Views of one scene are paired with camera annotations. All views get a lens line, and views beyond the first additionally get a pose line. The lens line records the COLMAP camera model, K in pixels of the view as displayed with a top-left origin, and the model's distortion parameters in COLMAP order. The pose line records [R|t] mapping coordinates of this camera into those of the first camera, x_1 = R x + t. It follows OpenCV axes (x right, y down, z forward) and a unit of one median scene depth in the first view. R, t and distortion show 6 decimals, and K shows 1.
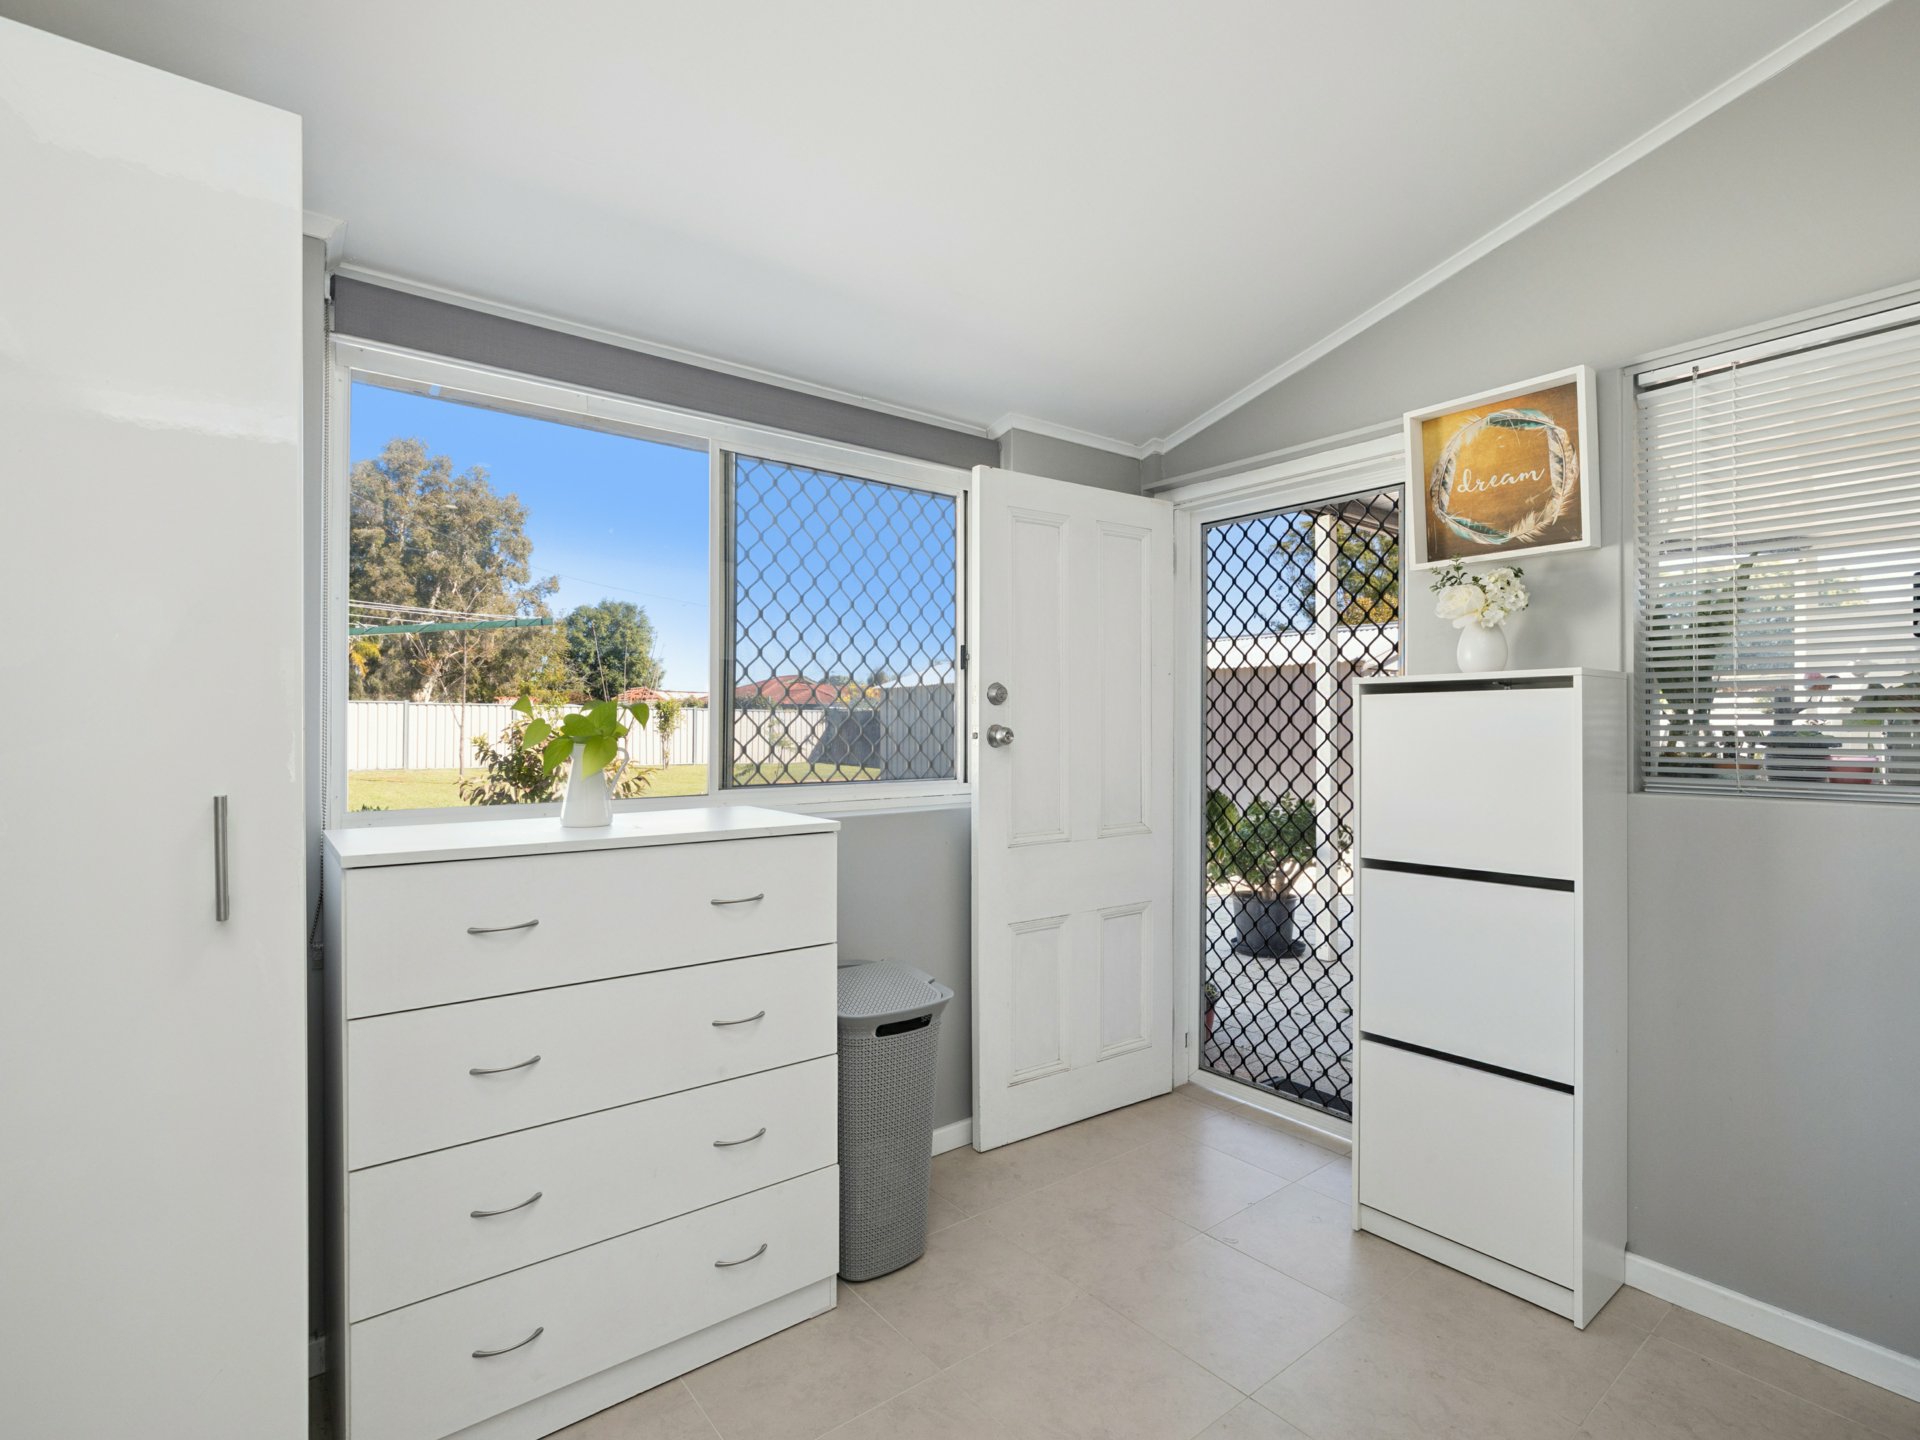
lens RADIAL K [[919.4, 0, 954.5], [0, 919.4, 734.9], [0, 0, 1]] dist [-0.032542, 0.015985]
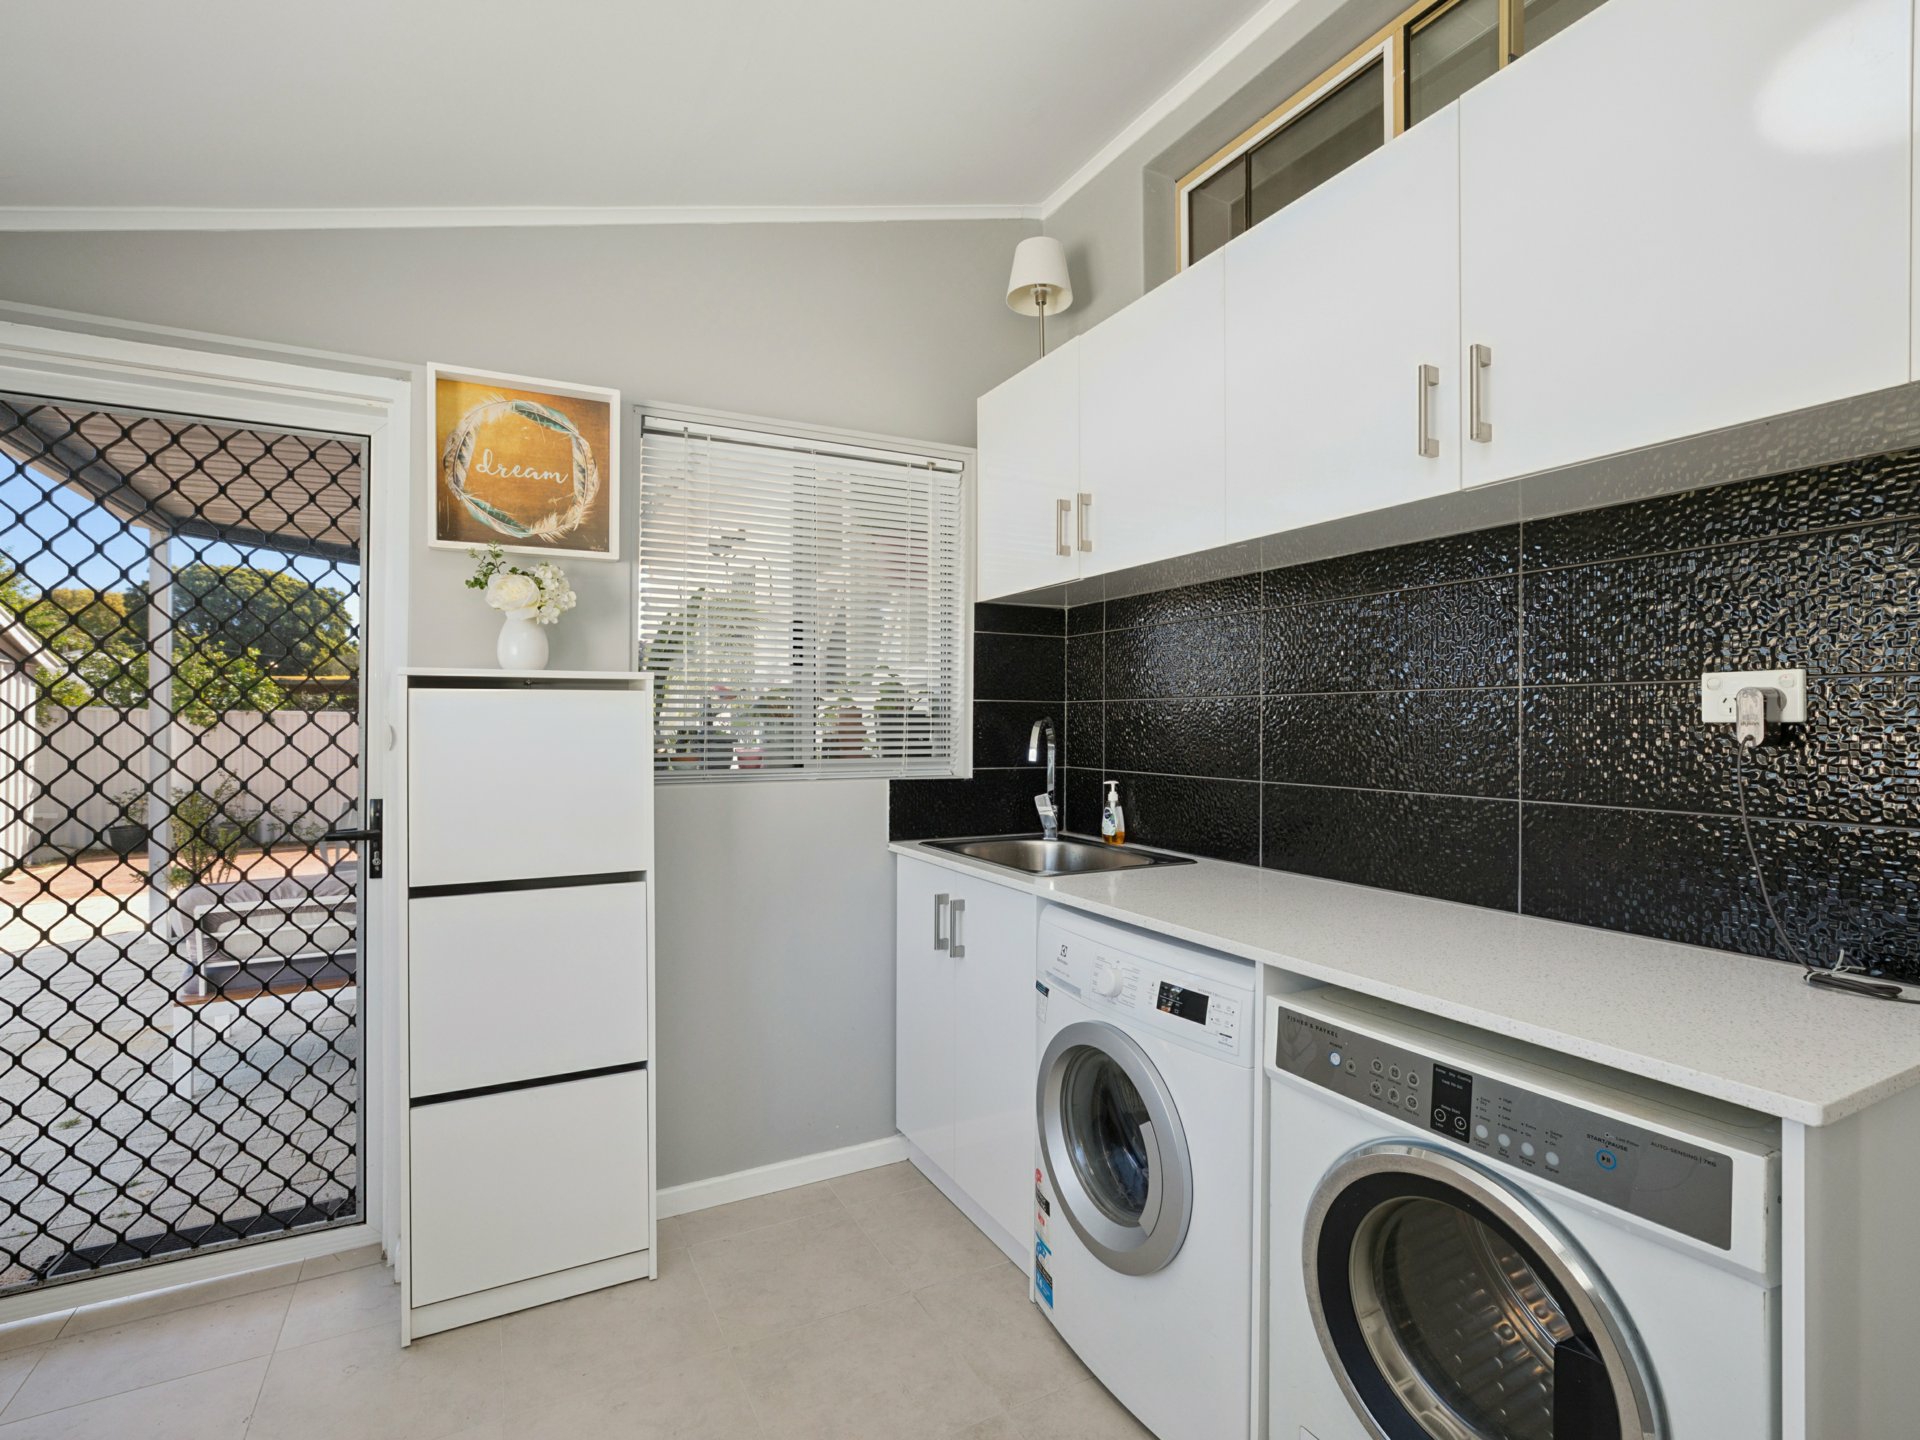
lens RADIAL K [[919.4, 0, 954.5], [0, 919.4, 734.9], [0, 0, 1]] dist [-0.032542, 0.015985]
pose [[0.177824, -0.008551, 0.984025, -0.277868], [0.008896, 0.999935, 0.007082, -0.003524], [-0.984022, 0.007494, 0.177889, 0.384127]]
